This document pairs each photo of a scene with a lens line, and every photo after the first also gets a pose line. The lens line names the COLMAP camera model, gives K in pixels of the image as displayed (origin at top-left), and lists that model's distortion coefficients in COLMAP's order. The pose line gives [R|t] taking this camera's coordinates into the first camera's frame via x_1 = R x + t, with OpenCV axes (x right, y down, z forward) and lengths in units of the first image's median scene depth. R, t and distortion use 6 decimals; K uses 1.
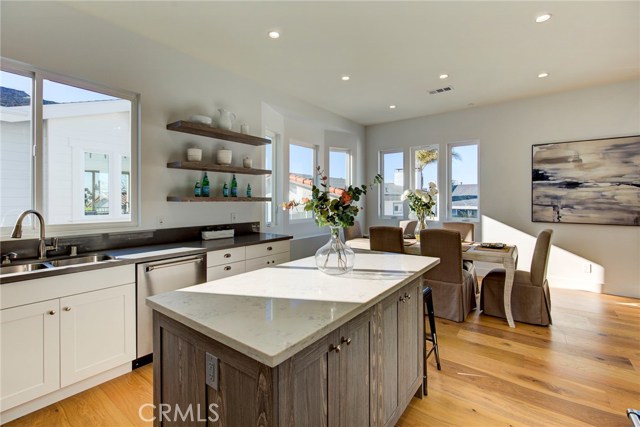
lens RADIAL K [[294.9, 0, 320.7], [0, 294.9, 199.5], [0, 0, 1]] dist [-0.001691, 0.000297]
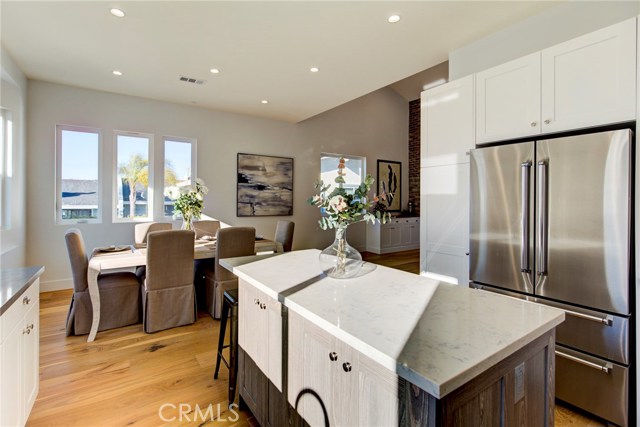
lens RADIAL K [[294.9, 0, 320.7], [0, 294.9, 199.5], [0, 0, 1]] dist [-0.001691, 0.000297]
pose [[0.325821, 0.003007, 0.945427, -0.328069], [-0.008106, 0.999967, -0.000387, 0.003616], [-0.945397, -0.007538, 0.325834, 0.293701]]
